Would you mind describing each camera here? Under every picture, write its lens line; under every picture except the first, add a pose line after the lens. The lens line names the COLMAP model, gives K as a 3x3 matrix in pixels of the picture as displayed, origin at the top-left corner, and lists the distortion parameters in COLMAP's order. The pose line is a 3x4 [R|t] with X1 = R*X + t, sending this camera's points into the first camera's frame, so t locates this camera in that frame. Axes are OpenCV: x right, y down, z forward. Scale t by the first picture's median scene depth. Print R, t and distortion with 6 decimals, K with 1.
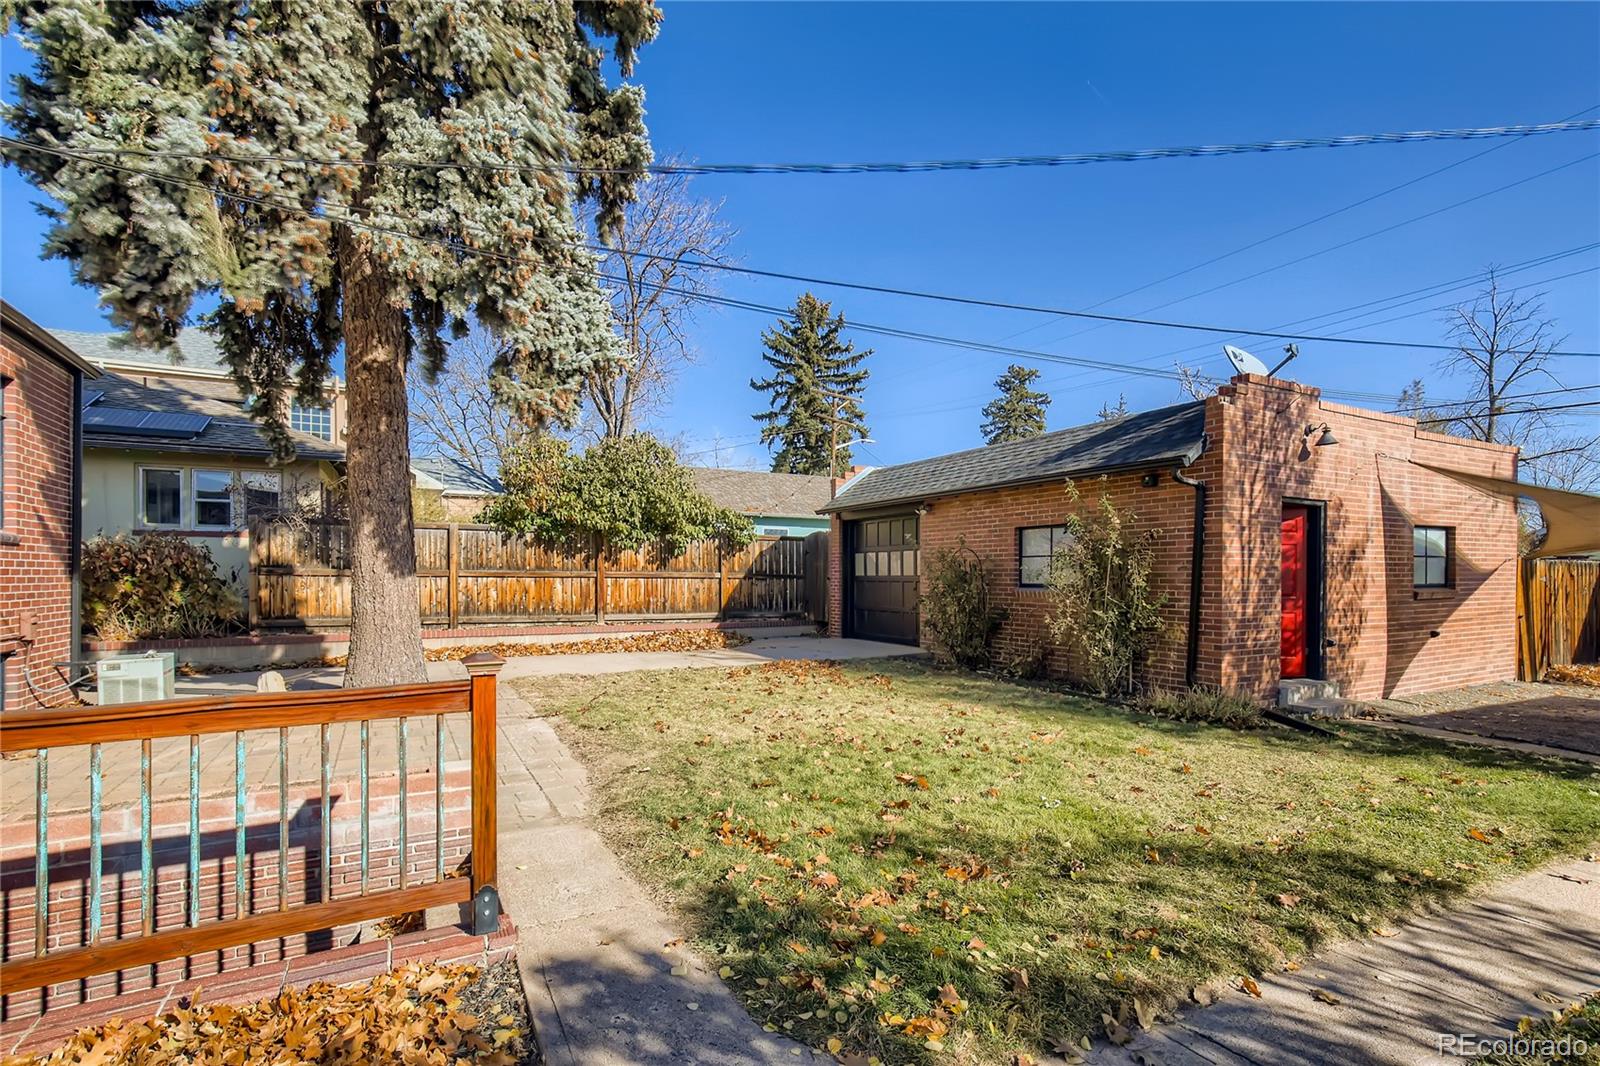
lens RADIAL K [[772.9, 0, 804.9], [0, 772.9, 579.3], [0, 0, 1]] dist [0.001211, 0.000400]
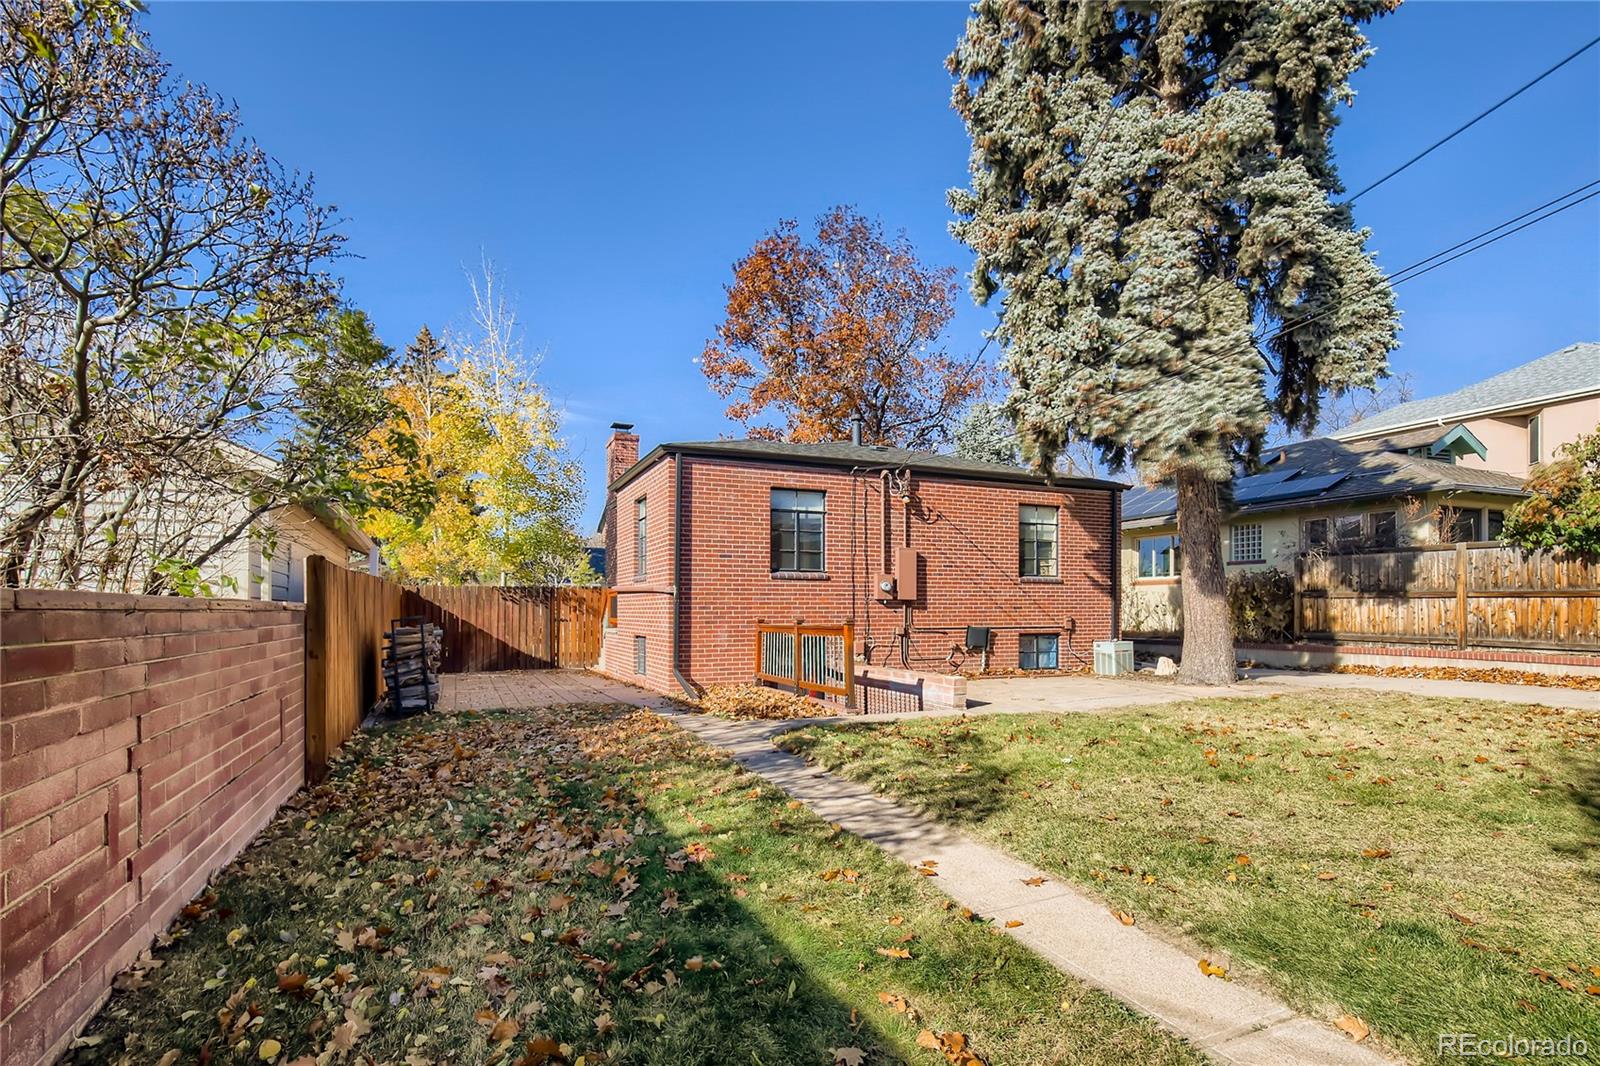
lens RADIAL K [[772.9, 0, 804.9], [0, 772.9, 579.3], [0, 0, 1]] dist [0.001211, 0.000400]
pose [[-0.081602, -0.037469, -0.995960, 0.649954], [-0.006128, 0.999293, -0.037092, 0.016299], [0.996646, 0.003076, -0.081774, 0.263556]]
